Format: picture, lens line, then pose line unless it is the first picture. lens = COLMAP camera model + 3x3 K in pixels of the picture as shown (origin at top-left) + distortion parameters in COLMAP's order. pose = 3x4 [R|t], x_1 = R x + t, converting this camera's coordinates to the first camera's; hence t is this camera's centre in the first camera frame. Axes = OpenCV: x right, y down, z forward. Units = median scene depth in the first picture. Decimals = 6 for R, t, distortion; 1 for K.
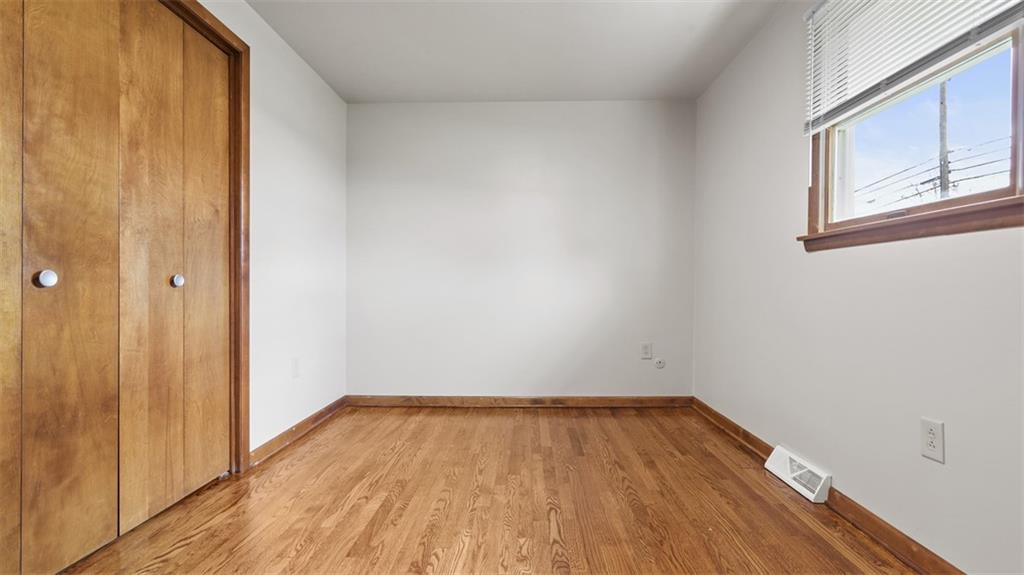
lens RADIAL K [[462.9, 0, 520.1], [0, 462.9, 293.1], [0, 0, 1]] dist [-0.006549, 0.002295]
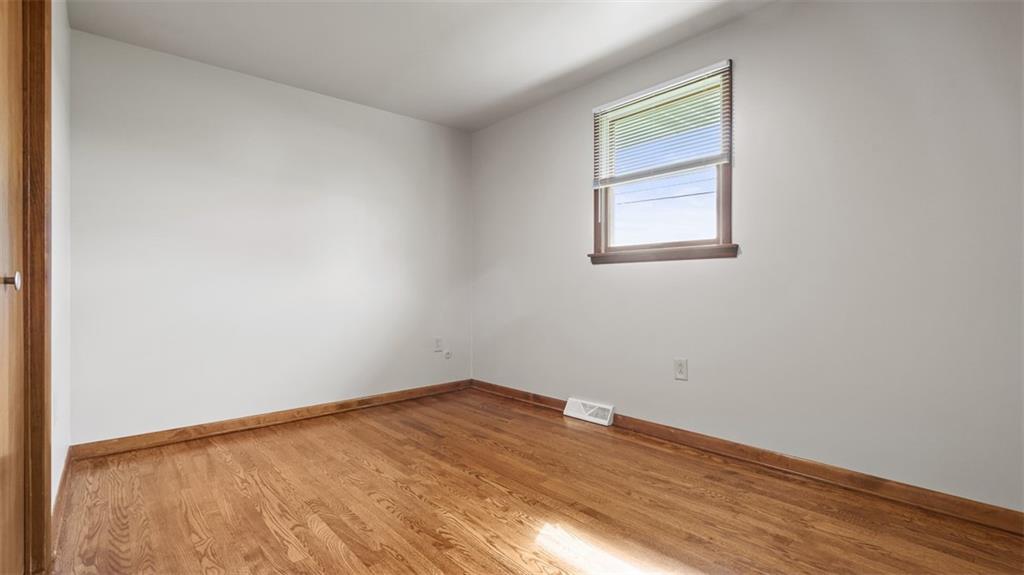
lens RADIAL K [[462.9, 0, 520.7], [0, 462.9, 291.6], [0, 0, 1]] dist [-0.006549, 0.002295]
pose [[0.732317, -0.009009, 0.680904, -0.637231], [0.013724, 0.999905, -0.001531, -0.001172], [-0.680825, 0.010466, 0.732371, 0.051702]]
